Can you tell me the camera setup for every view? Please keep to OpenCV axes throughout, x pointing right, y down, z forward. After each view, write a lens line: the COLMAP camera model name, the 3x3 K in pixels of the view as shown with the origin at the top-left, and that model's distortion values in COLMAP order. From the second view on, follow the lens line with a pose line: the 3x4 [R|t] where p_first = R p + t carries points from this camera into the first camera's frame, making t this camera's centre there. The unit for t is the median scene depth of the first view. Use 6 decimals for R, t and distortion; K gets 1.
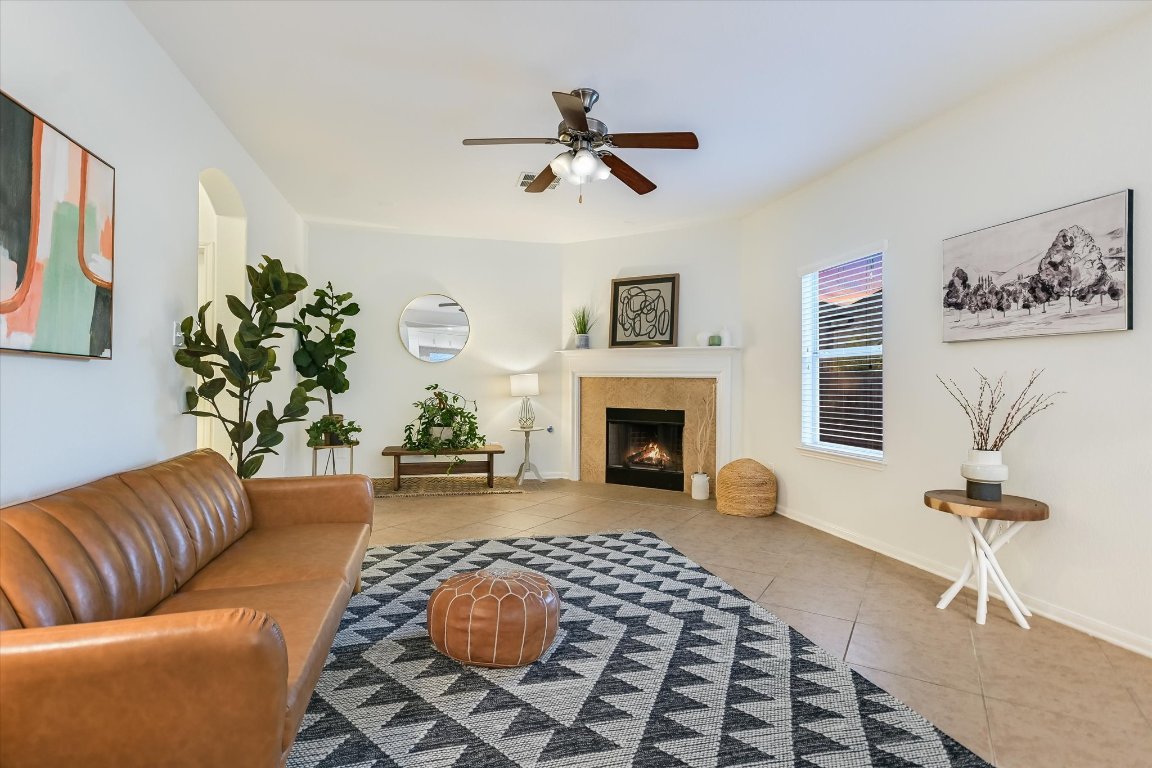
lens RADIAL K [[580.9, 0, 571.6], [0, 580.9, 371.4], [0, 0, 1]] dist [0.010144, 0.001323]
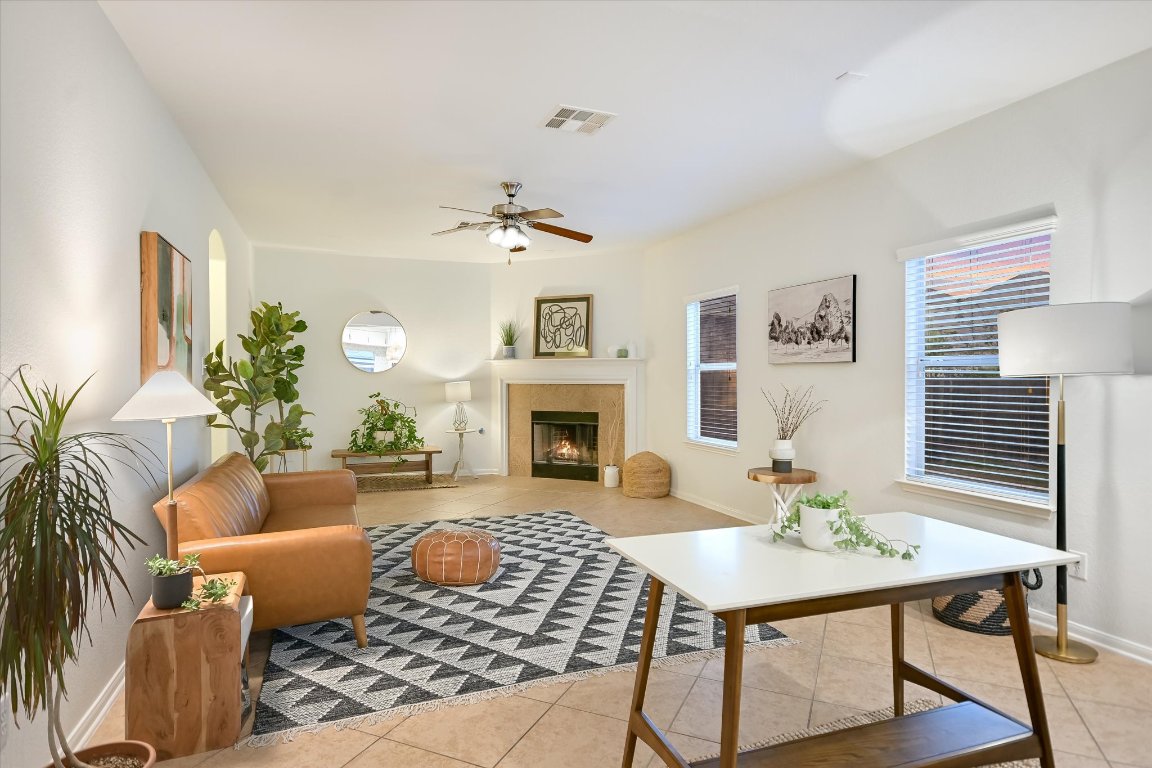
lens RADIAL K [[647.2, 0, 574.9], [0, 647.2, 377.2], [0, 0, 1]] dist [-0.020499, 0.000097]
pose [[0.992214, -0.012606, 0.123904, -0.023459], [0.009903, 0.999700, 0.022405, -0.061292], [-0.124149, -0.021003, 0.992041, -0.527811]]
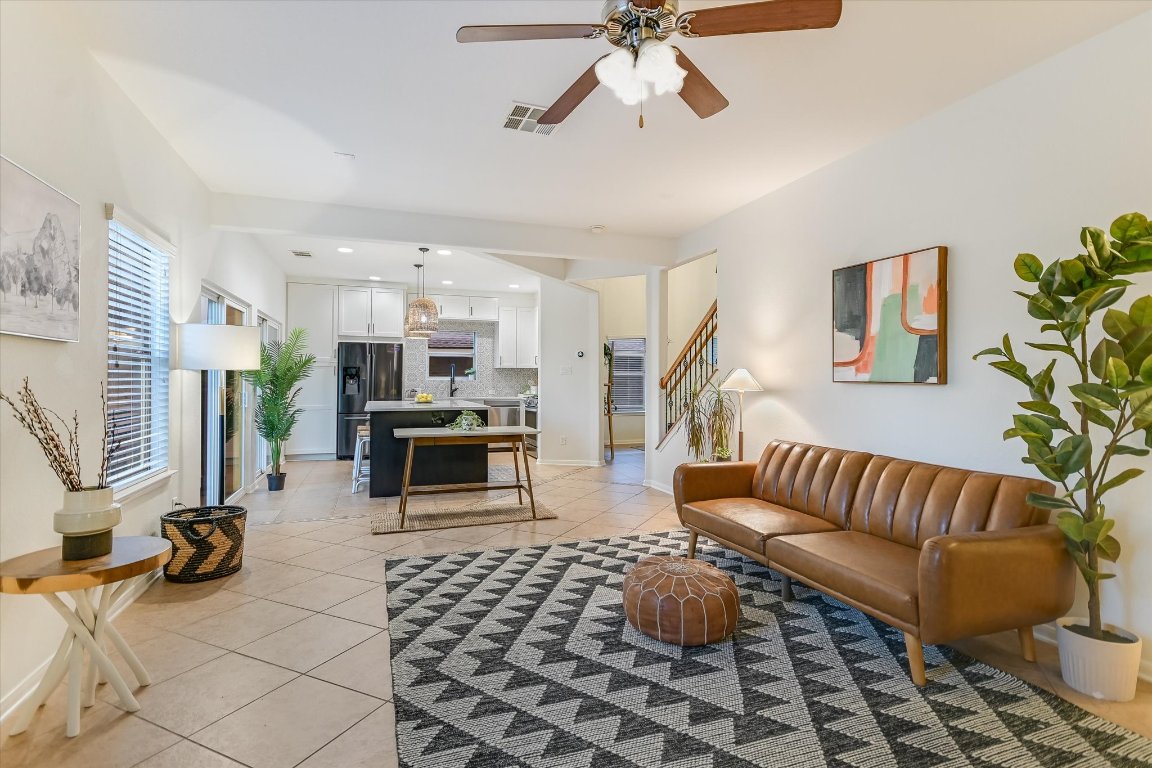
lens RADIAL K [[580.9, 0, 576.4], [0, 580.9, 382.7], [0, 0, 1]] dist [0.010144, 0.001323]
pose [[-0.994483, -0.011727, -0.104236, 0.153623], [-0.010018, 0.999807, -0.016910, 0.005692], [0.104414, -0.015773, -0.994409, 1.662159]]
